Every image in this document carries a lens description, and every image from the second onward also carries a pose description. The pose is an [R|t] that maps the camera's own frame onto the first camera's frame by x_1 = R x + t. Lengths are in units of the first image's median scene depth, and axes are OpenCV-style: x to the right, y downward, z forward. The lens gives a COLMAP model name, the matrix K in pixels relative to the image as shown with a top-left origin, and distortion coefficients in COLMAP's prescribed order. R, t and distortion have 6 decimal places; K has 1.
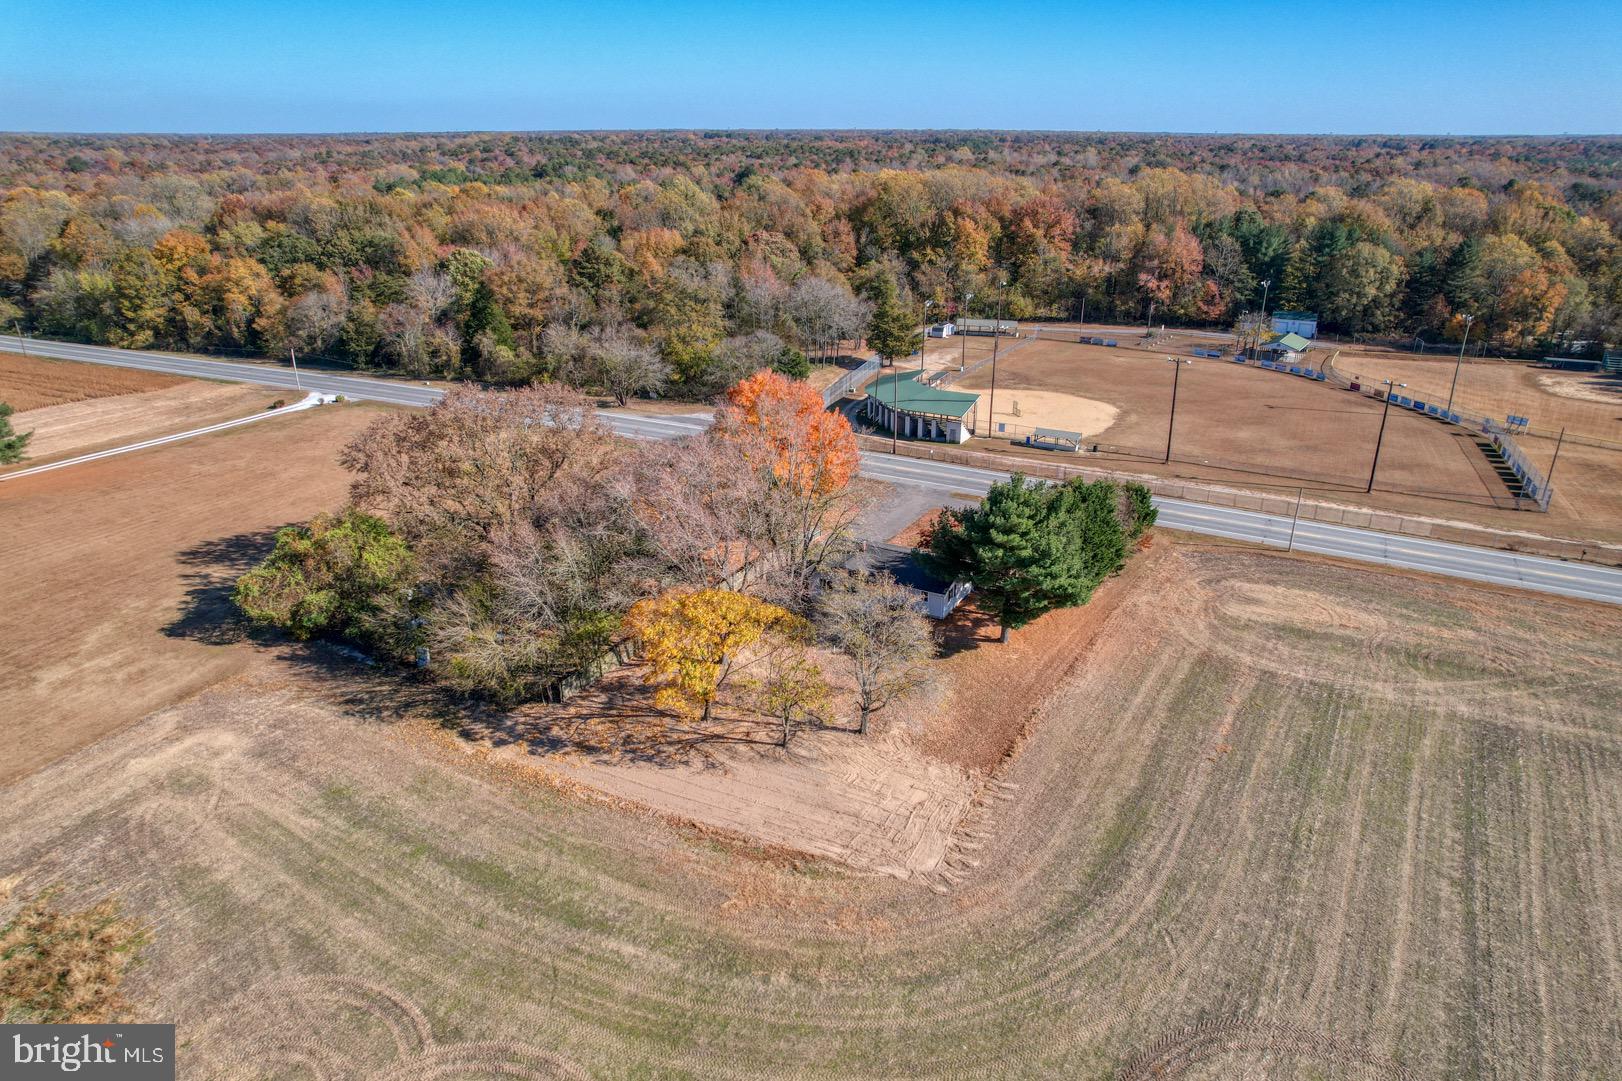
lens RADIAL K [[1034.6, 0, 811.0], [0, 1034.6, 540.5], [0, 0, 1]] dist [-0.047568, 0.000067]
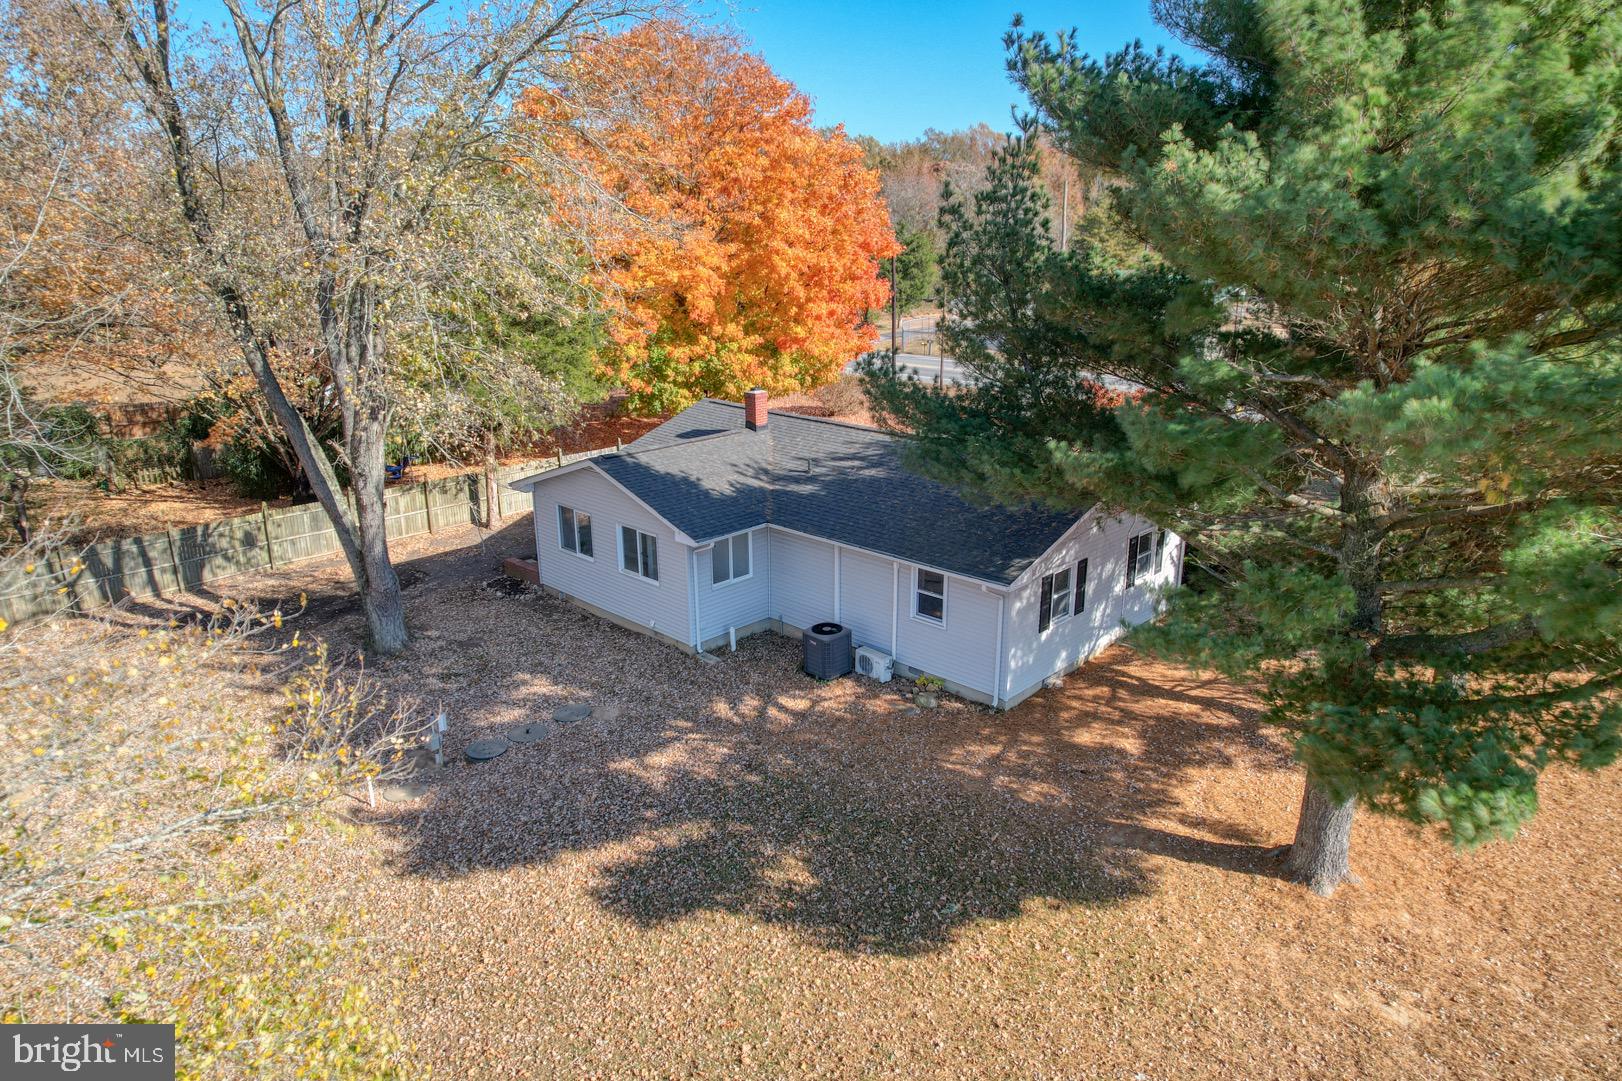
lens RADIAL K [[1034.6, 0, 811.0], [0, 1034.6, 540.5], [0, 0, 1]] dist [-0.047568, 0.000067]
pose [[0.968813, 0.065333, -0.239026, 0.094662], [-0.084052, 0.994072, -0.068969, 0.041383], [0.233103, 0.086909, 0.968561, 0.540602]]
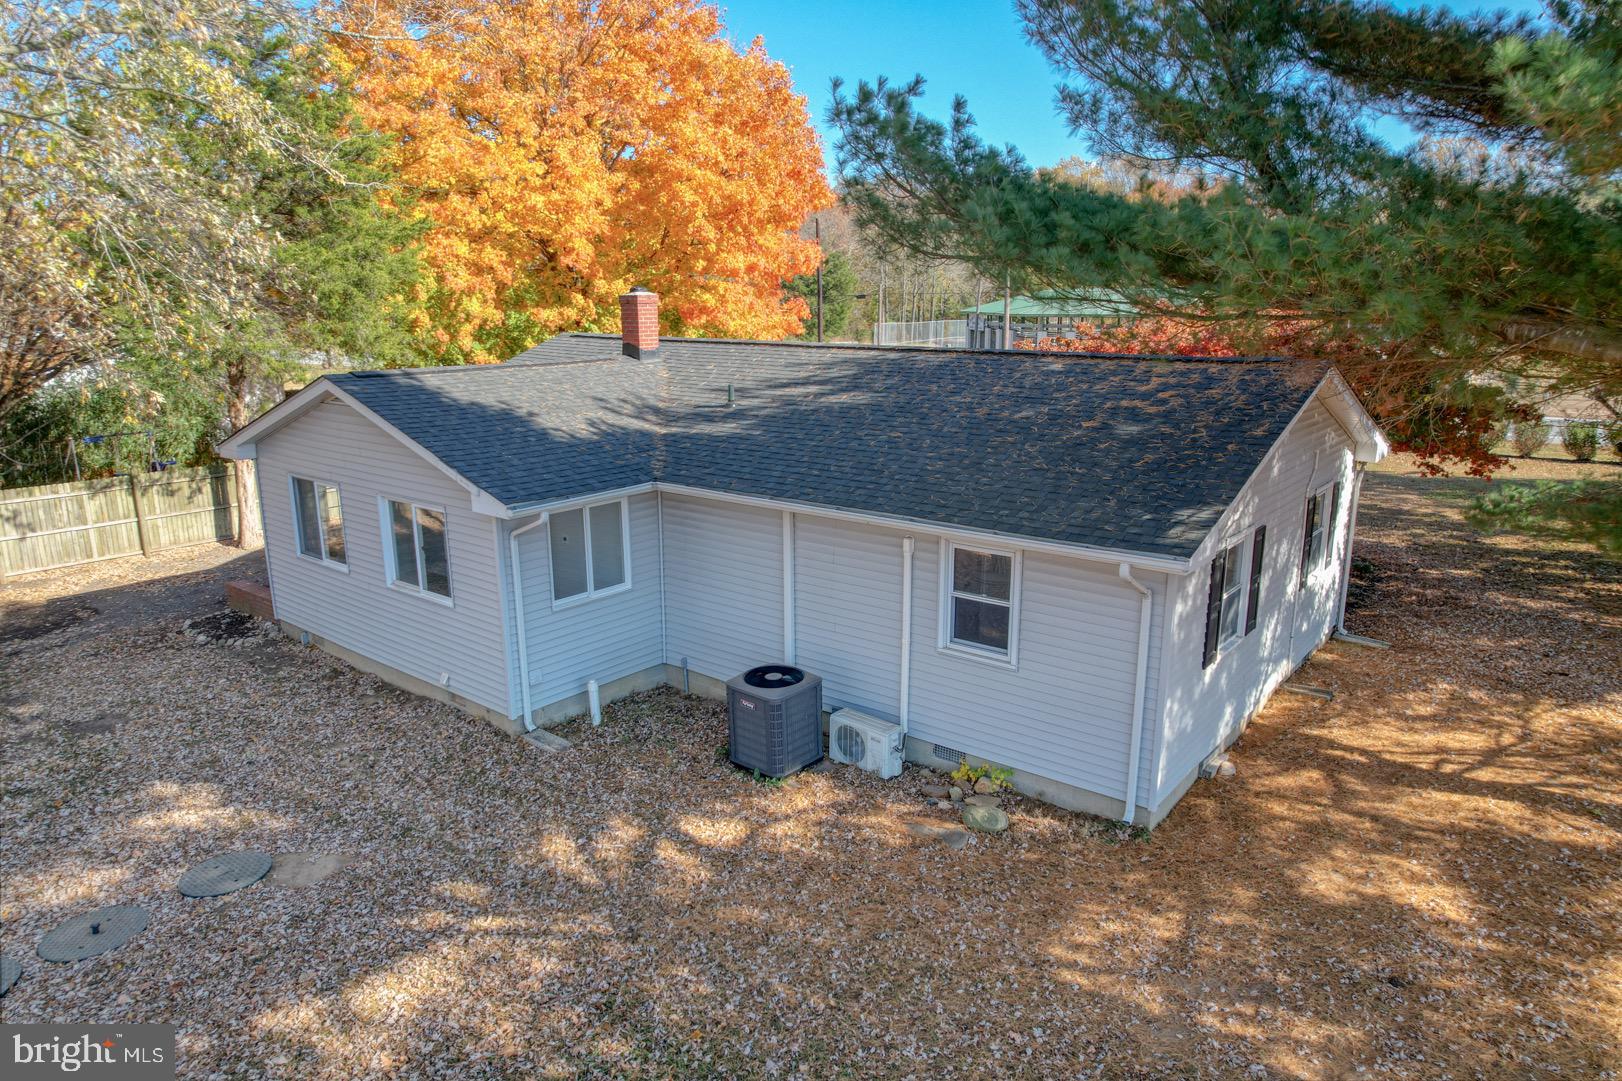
lens RADIAL K [[1058.2, 0, 811.0], [0, 1058.2, 540.5], [0, 0, 1]] dist [-0.083391, 0.079463]
pose [[0.986401, 0.031808, -0.161249, 0.075984], [-0.054241, 0.989127, -0.136693, 0.044293], [0.155148, 0.143580, 0.977402, 0.613563]]
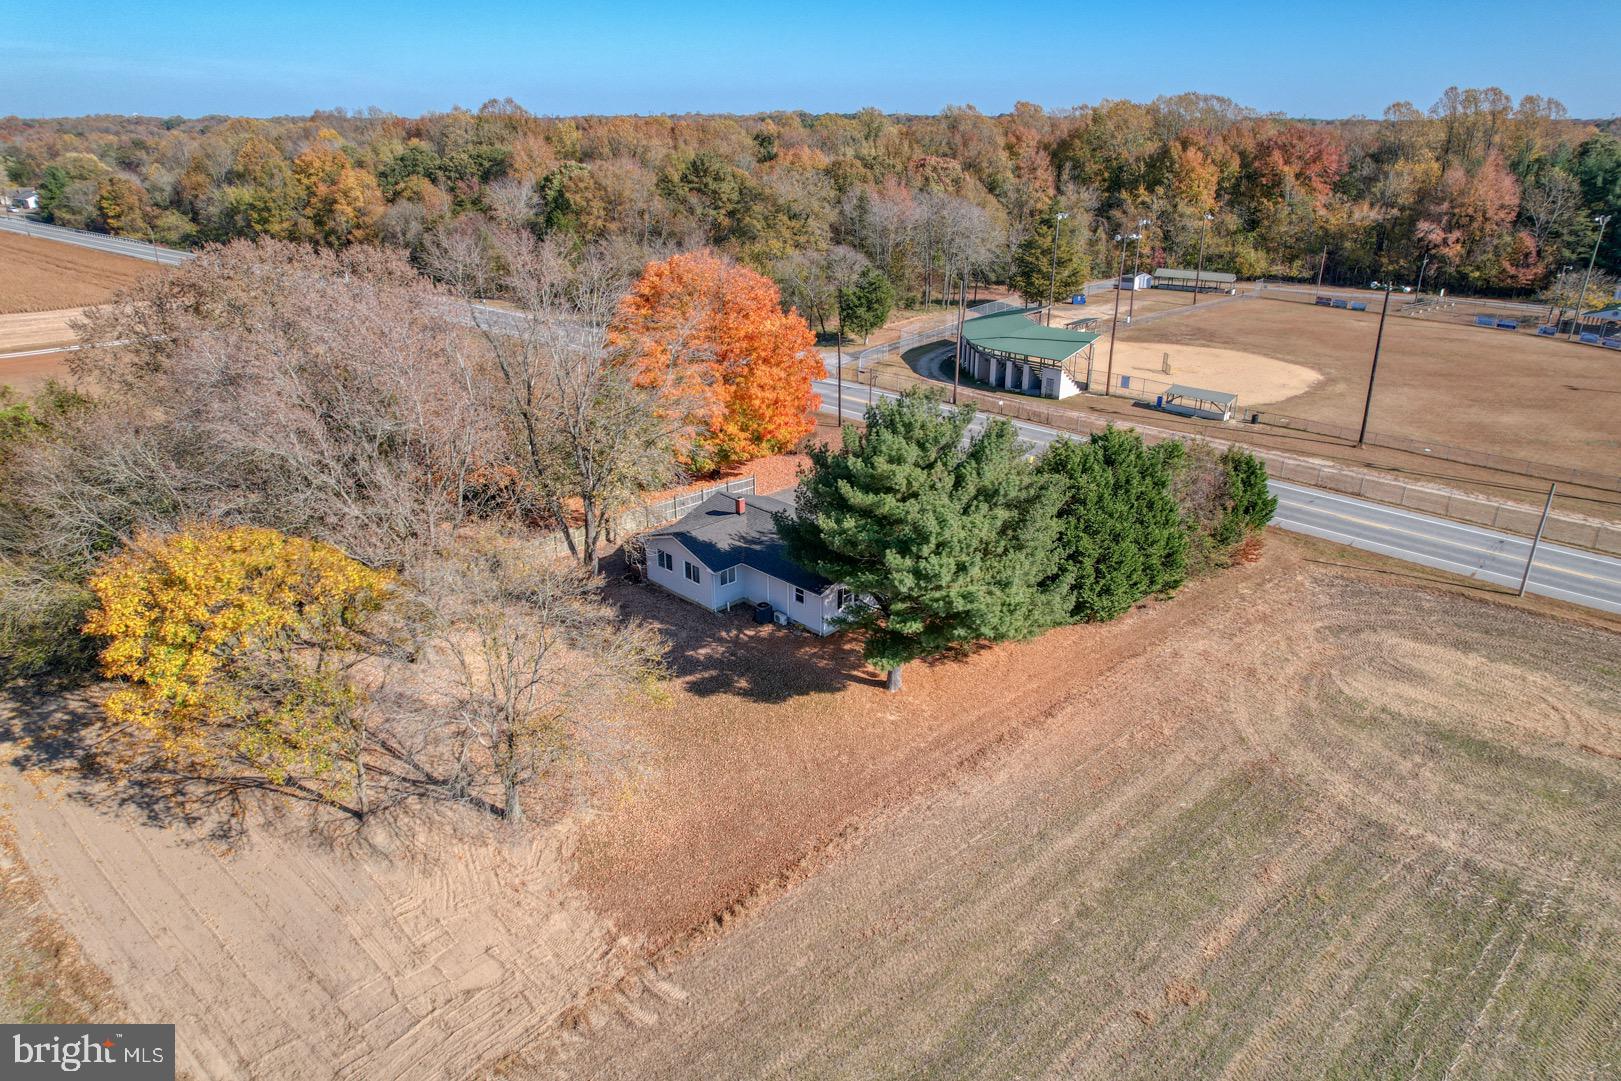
lens RADIAL K [[1057.6, 0, 810.5], [0, 1057.6, 540.5], [0, 0, 1]] dist [-0.083391, 0.079463]
pose [[0.963777, 0.102111, -0.246390, 0.182491], [-0.100861, 0.994743, 0.017722, 0.007833], [0.246904, 0.007771, 0.969009, 0.281461]]
